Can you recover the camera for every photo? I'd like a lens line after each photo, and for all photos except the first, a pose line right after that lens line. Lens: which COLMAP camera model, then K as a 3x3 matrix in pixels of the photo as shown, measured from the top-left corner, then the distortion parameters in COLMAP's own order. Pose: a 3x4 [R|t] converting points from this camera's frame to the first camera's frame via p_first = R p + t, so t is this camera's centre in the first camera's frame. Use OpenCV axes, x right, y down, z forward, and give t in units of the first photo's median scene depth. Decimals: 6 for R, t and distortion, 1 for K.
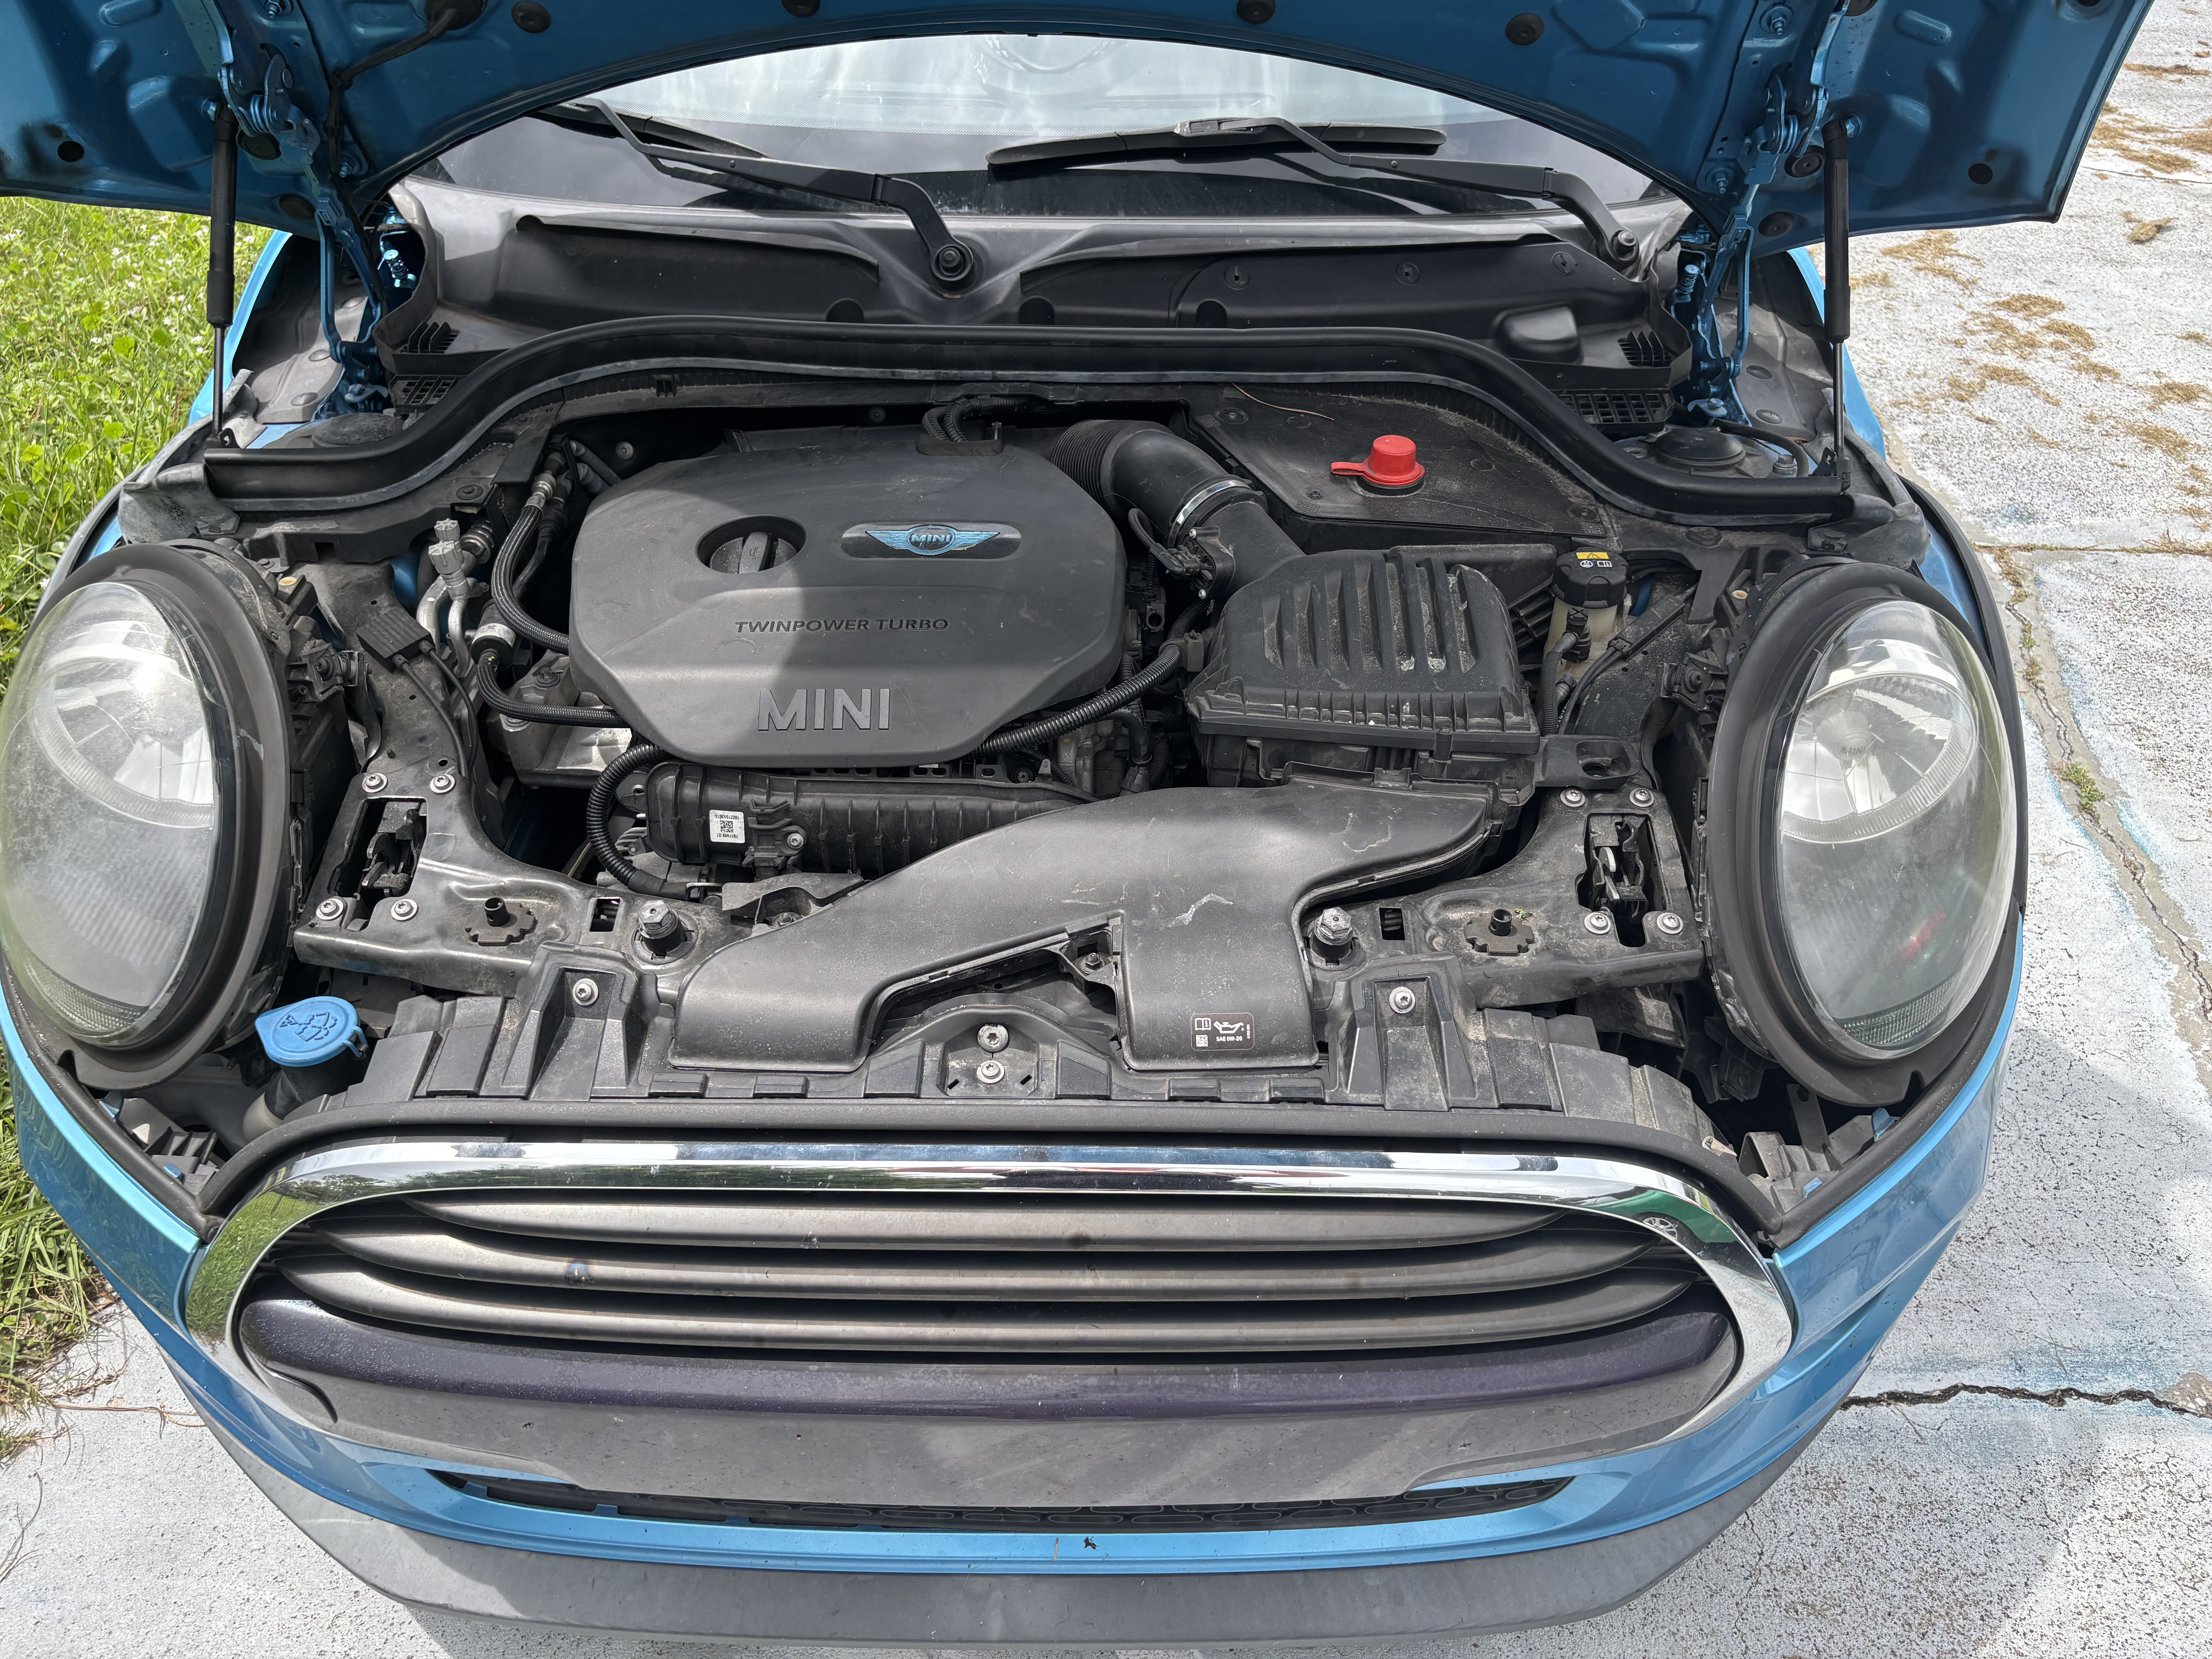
lens RADIAL K [[1656.7, 0, 1119.3], [0, 1656.7, 827.3], [0, 0, 1]] dist [0.032624, -0.034988]
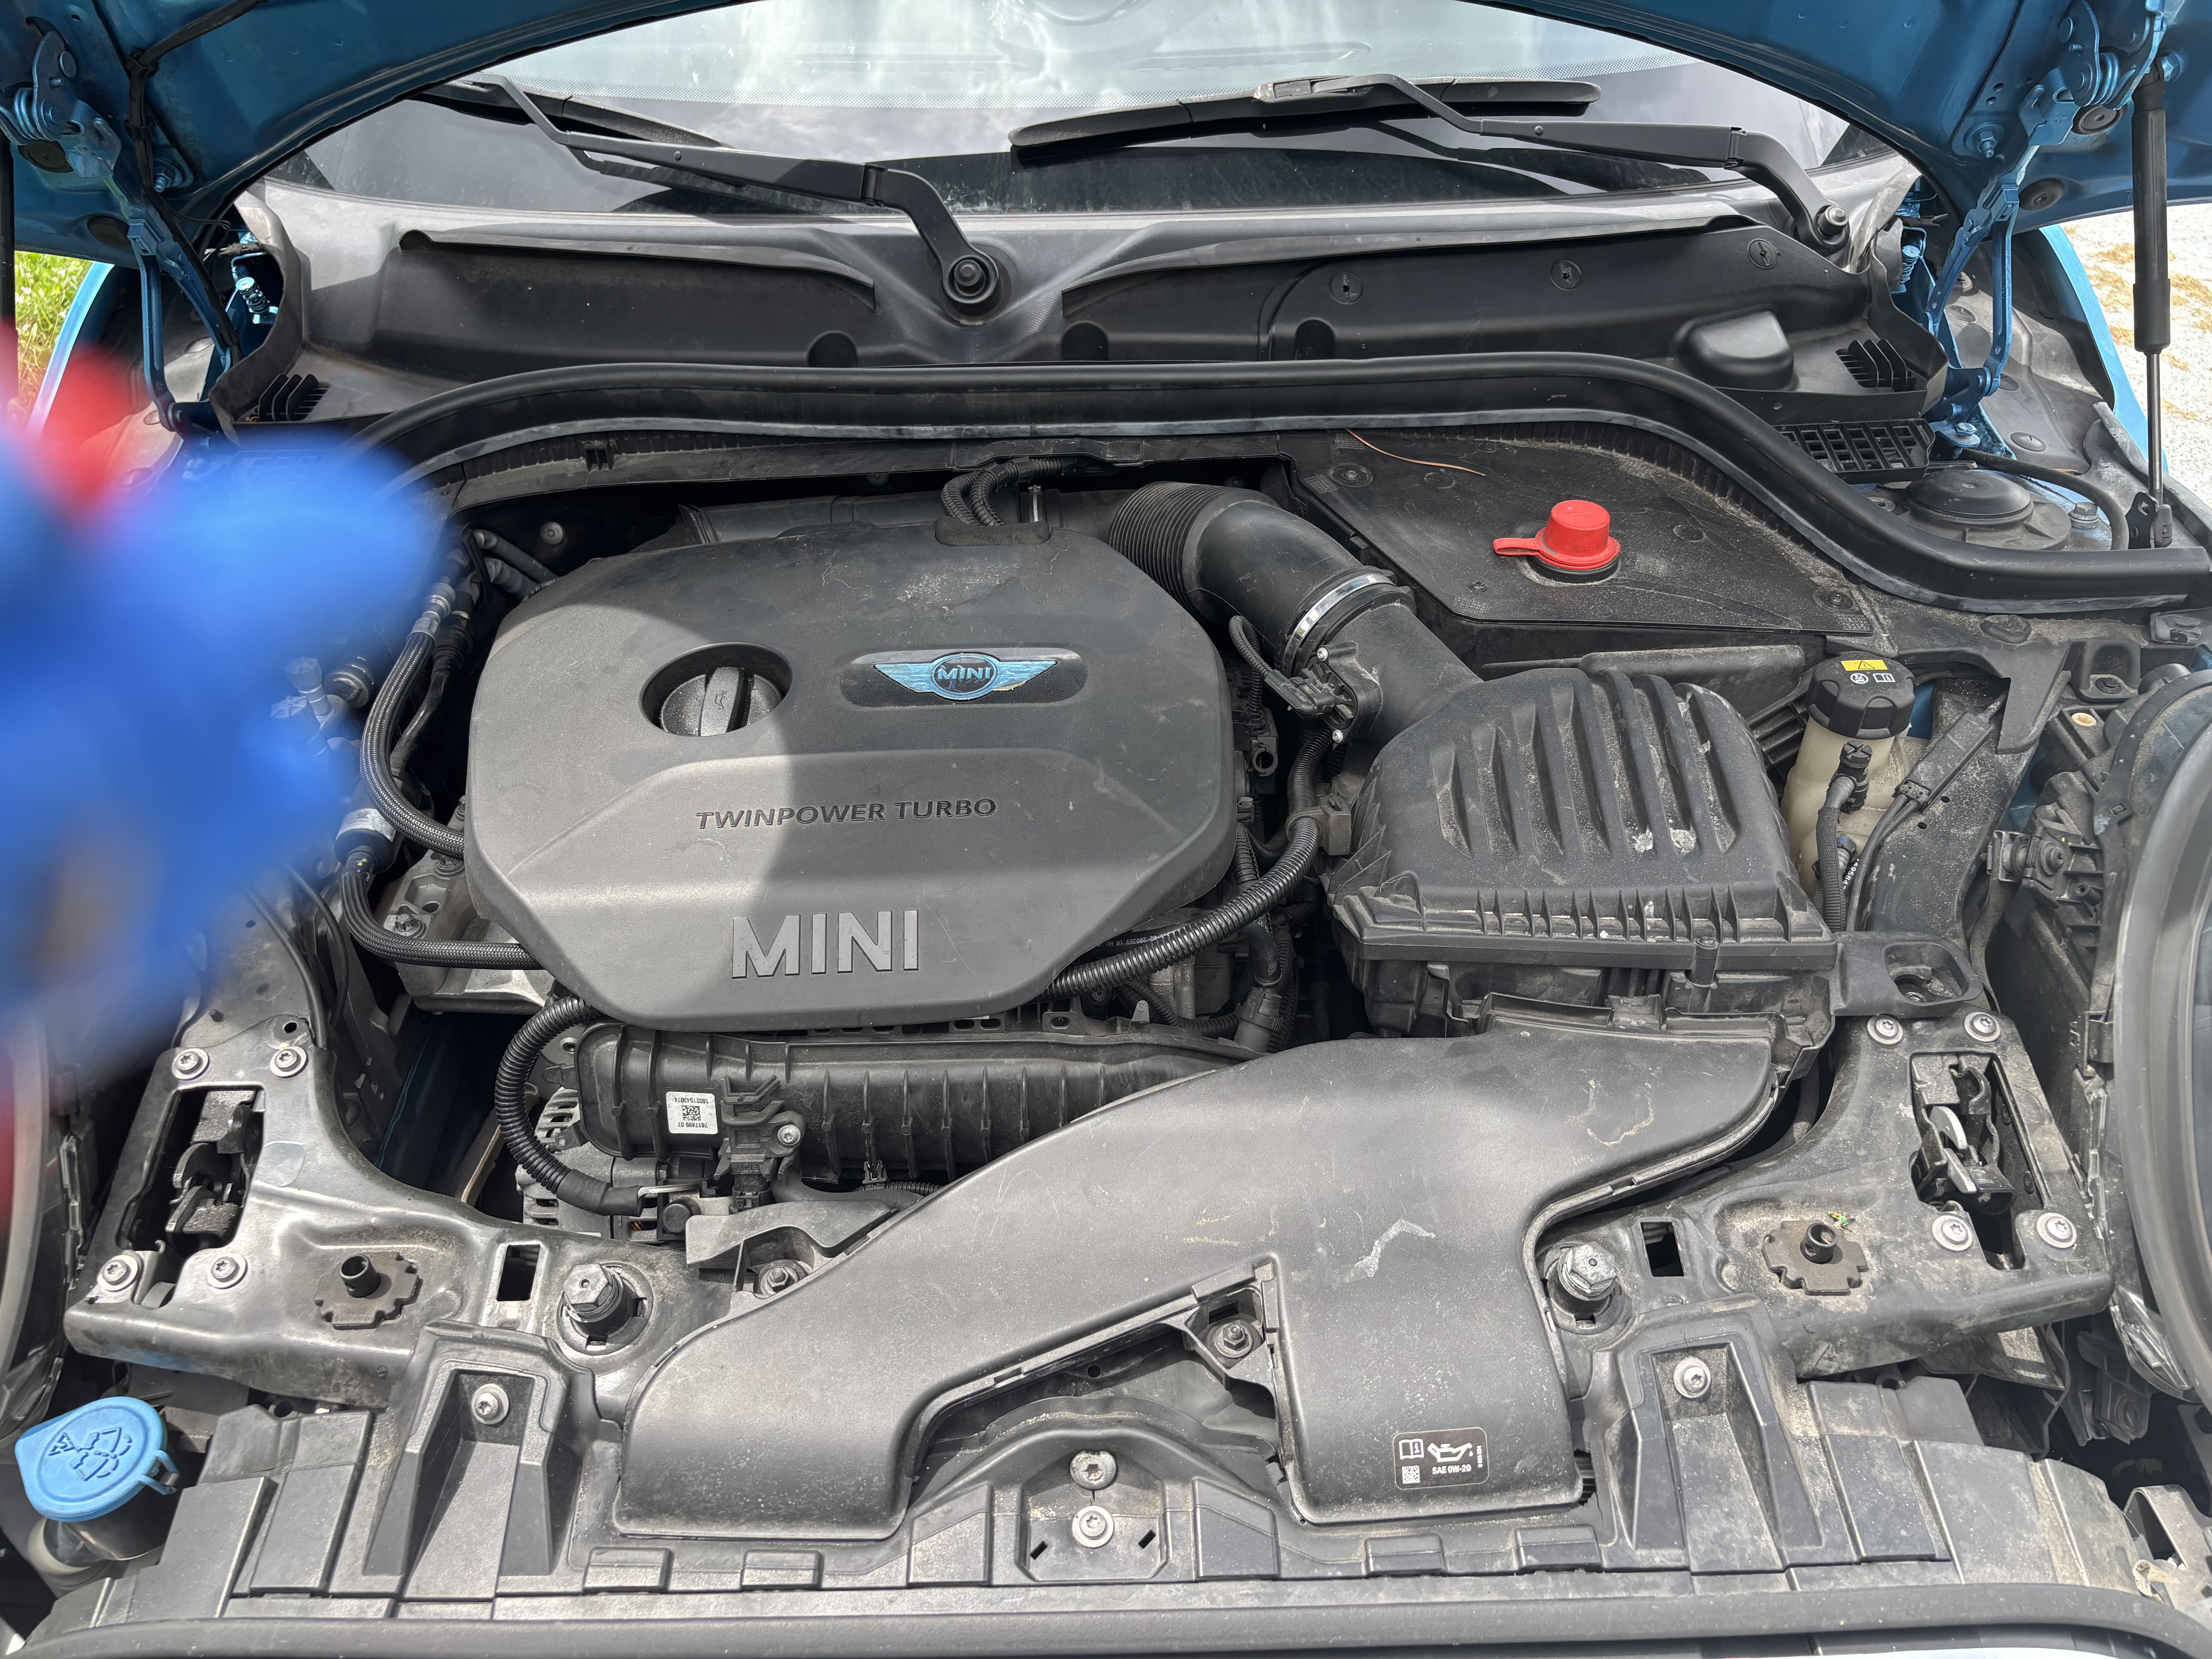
lens RADIAL K [[1712.8, 0, 1106.0], [0, 1712.8, 829.5], [0, 0, 1]] dist [0.015095, -0.008480]
pose [[0.999614, -0.027431, -0.004357, -0.045342], [0.027484, 0.999545, 0.012405, -0.103185], [0.004015, -0.012520, 0.999914, 0.229153]]
